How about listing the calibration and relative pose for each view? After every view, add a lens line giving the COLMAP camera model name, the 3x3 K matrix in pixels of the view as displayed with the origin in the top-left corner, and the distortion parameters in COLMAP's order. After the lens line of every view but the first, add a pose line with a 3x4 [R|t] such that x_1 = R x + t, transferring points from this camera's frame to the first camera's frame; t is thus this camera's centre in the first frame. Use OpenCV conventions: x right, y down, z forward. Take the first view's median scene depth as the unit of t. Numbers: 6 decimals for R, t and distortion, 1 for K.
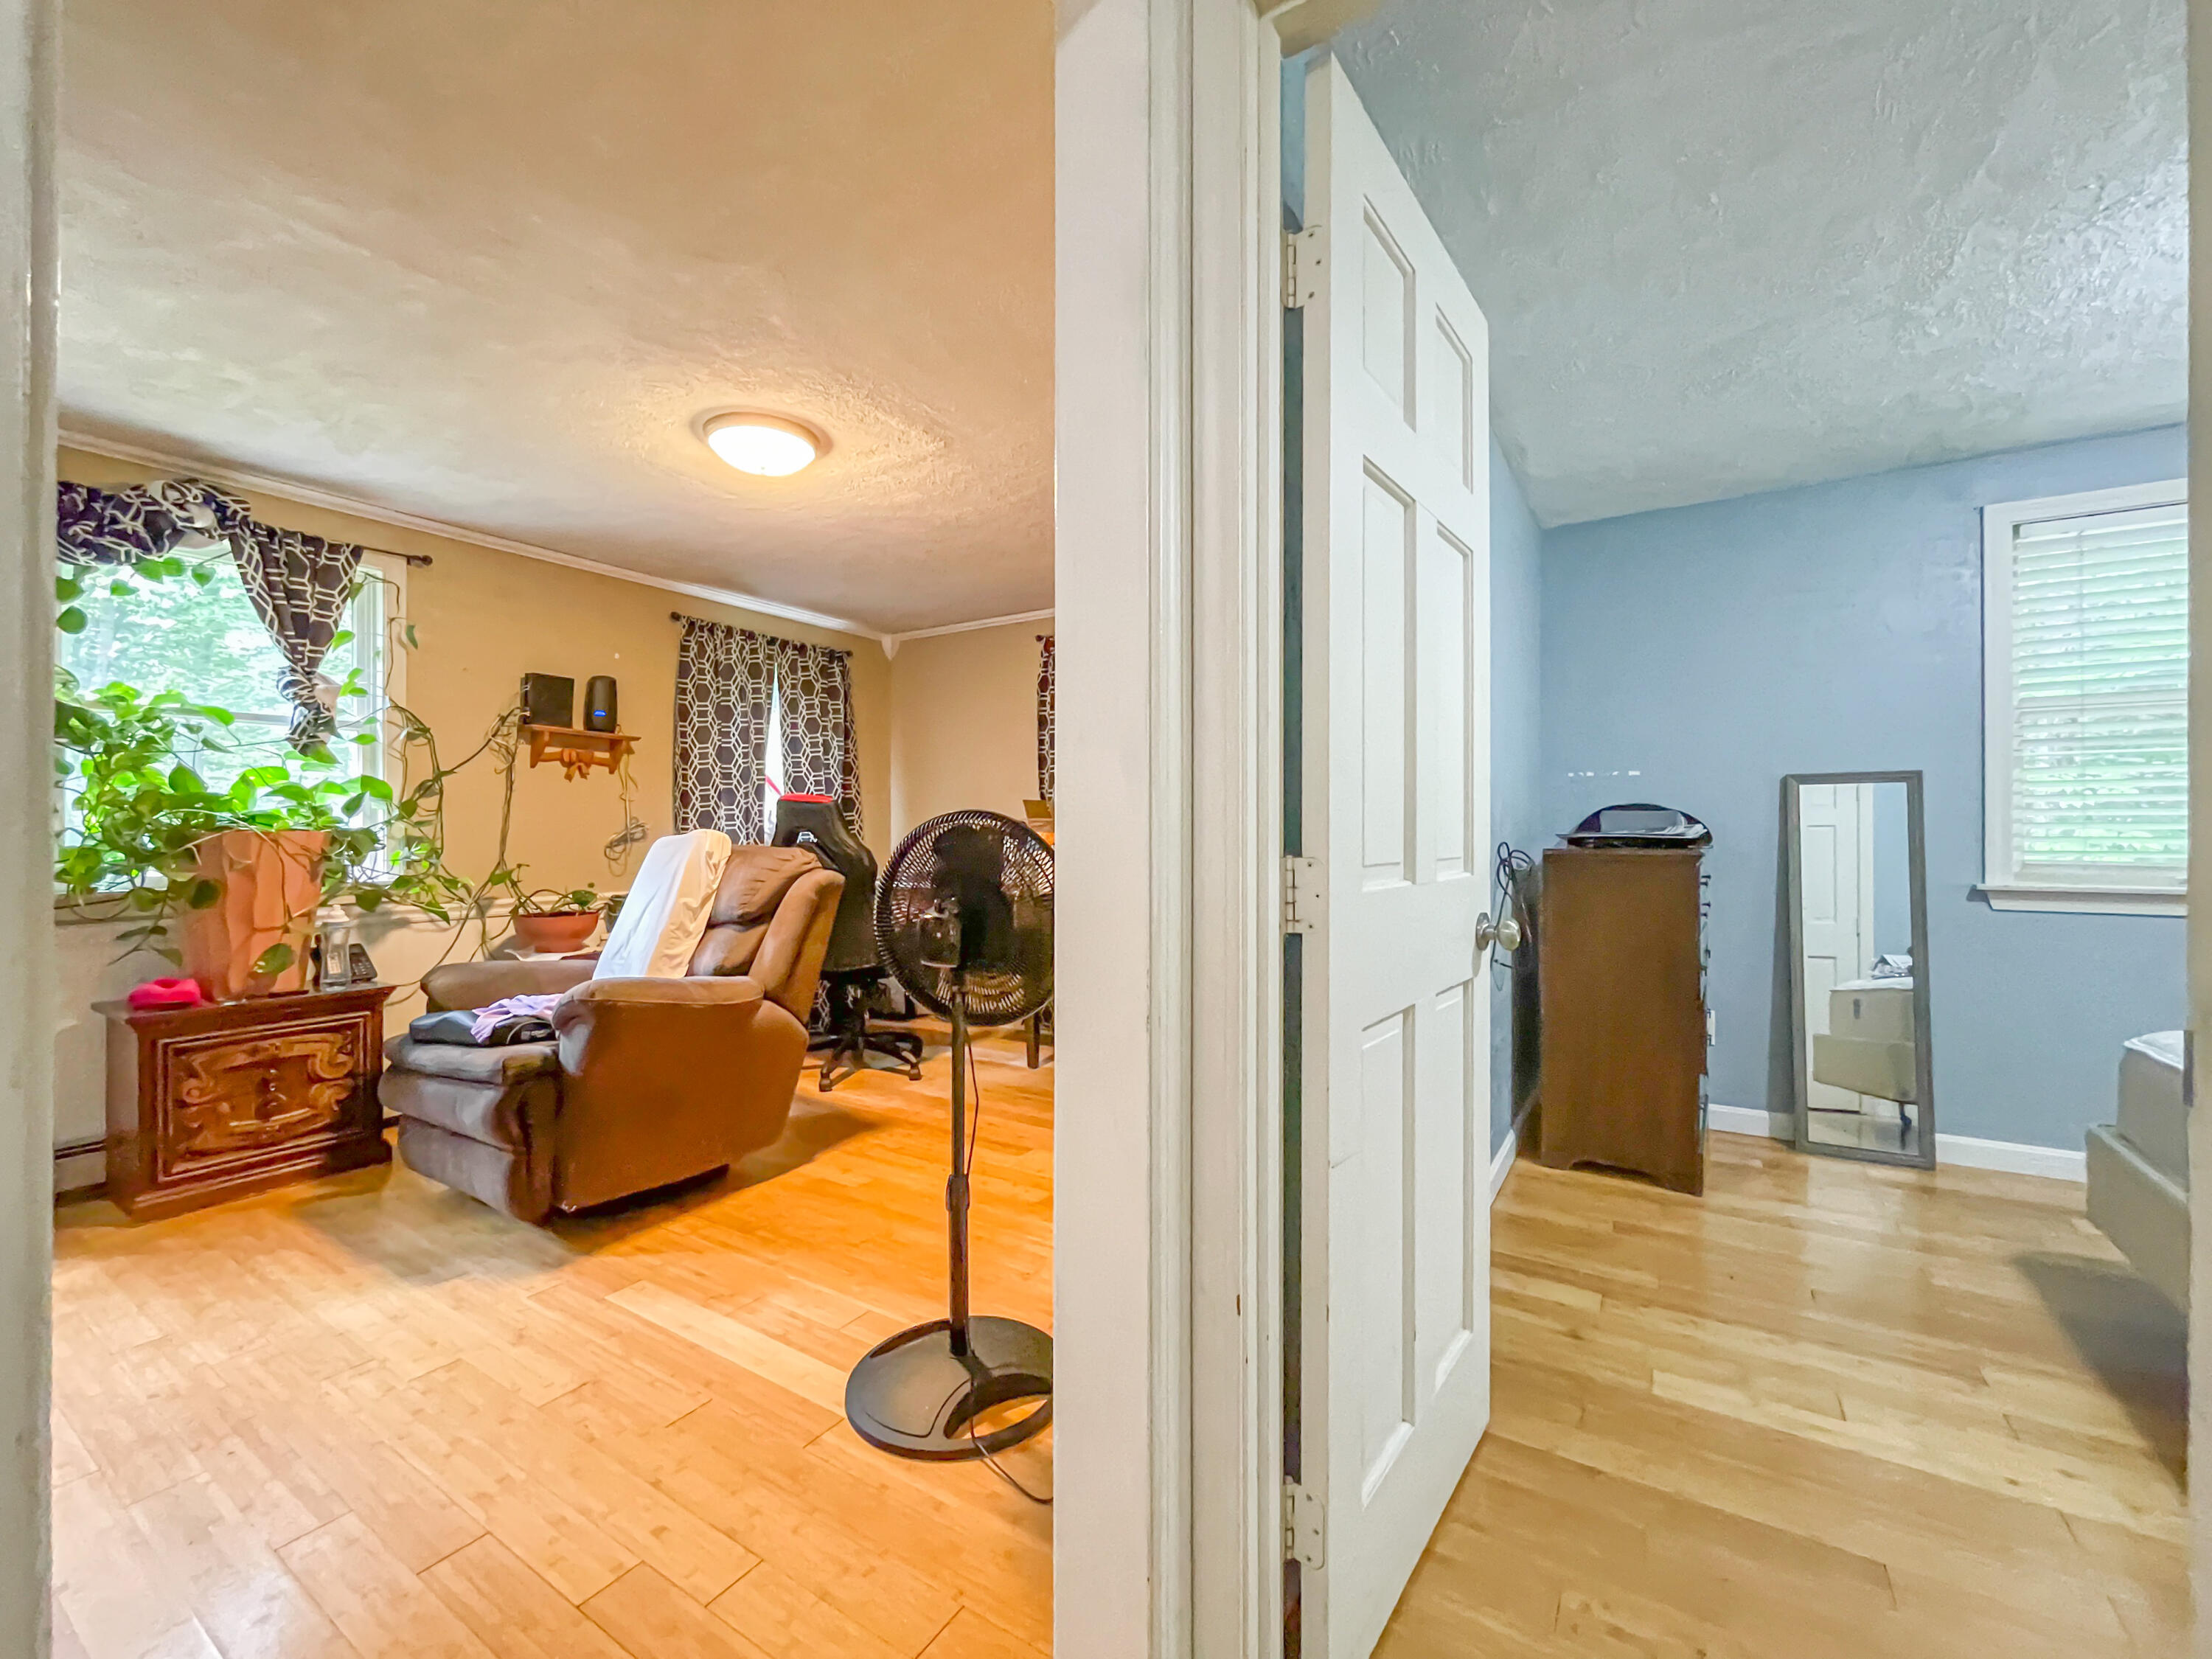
lens RADIAL K [[921.3, 0, 1023.4], [0, 921.3, 832.2], [0, 0, 1]] dist [-0.000781, -0.001028]
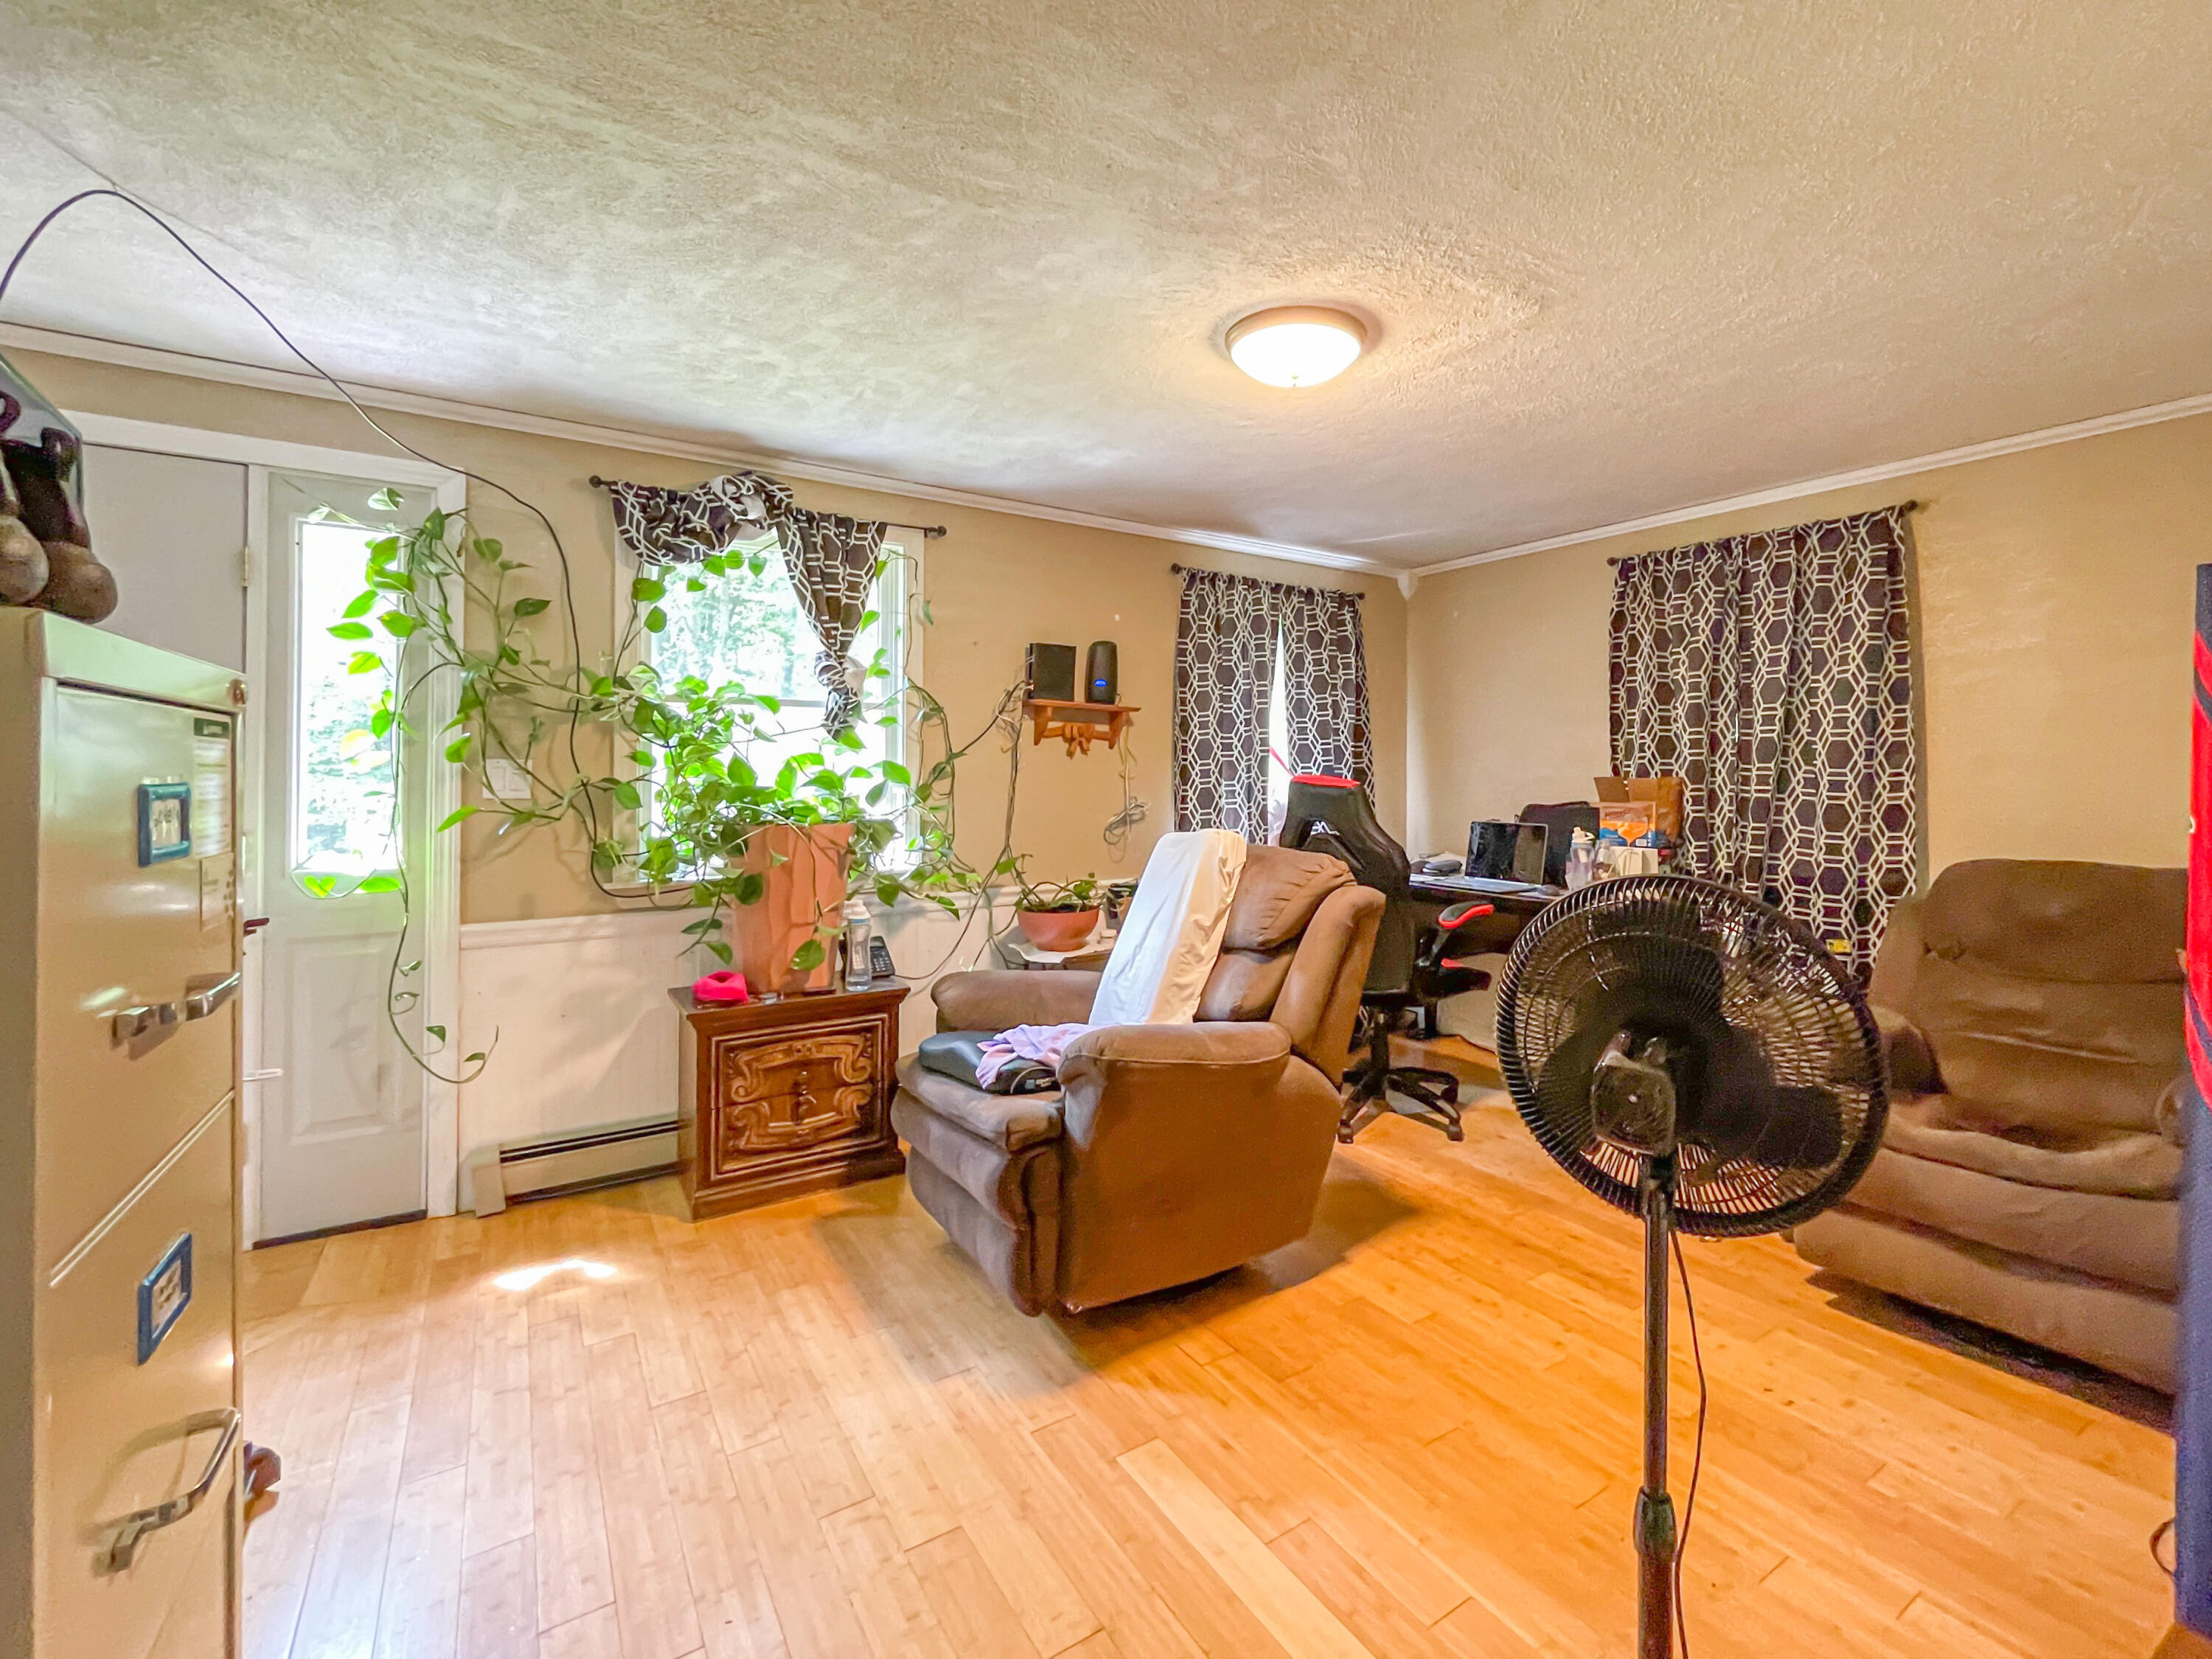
lens RADIAL K [[913.0, 0, 1102.7], [0, 913.0, 835.4], [0, 0, 1]] dist [-0.001113, -0.000714]
pose [[0.916615, 0.045557, -0.397166, -0.116223], [-0.014673, 0.996650, 0.080458, -0.067822], [0.399501, -0.067922, 0.914213, 0.202887]]
